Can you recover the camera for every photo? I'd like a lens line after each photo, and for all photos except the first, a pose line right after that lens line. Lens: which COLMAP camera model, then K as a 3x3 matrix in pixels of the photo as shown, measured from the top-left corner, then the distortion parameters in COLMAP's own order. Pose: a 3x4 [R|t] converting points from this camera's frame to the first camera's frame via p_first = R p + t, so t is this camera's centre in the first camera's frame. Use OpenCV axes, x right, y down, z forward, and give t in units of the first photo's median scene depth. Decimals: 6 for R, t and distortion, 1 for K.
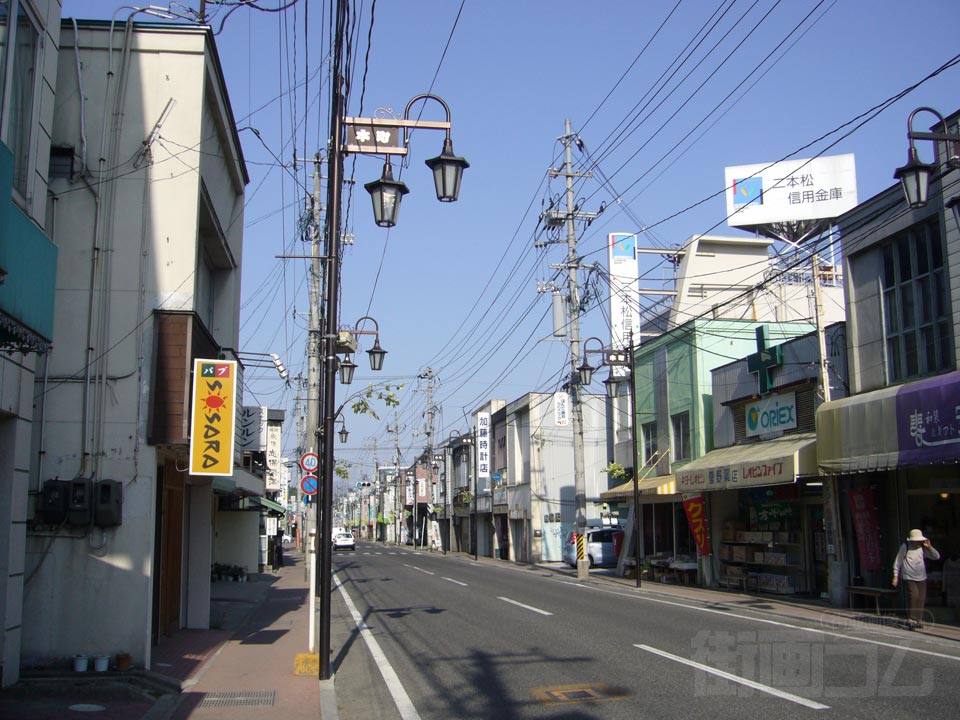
lens RADIAL K [[1012.3, 0, 480.0], [0, 1012.3, 360.0], [0, 0, 1]] dist [-0.084869, 0.011854]
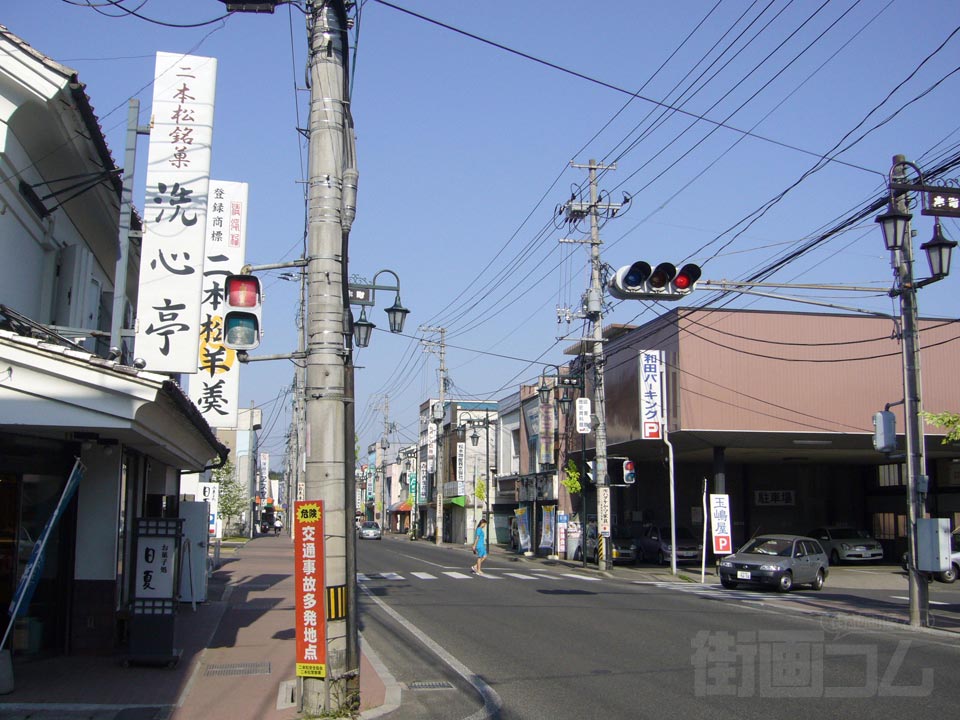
lens RADIAL K [[1012.3, 0, 480.0], [0, 1012.3, 360.0], [0, 0, 1]] dist [-0.084869, 0.011854]
pose [[0.999952, 0.006642, -0.007205, -0.030679], [-0.006718, 0.999921, -0.010614, 0.037189], [0.007134, 0.010662, 0.999918, 0.195736]]
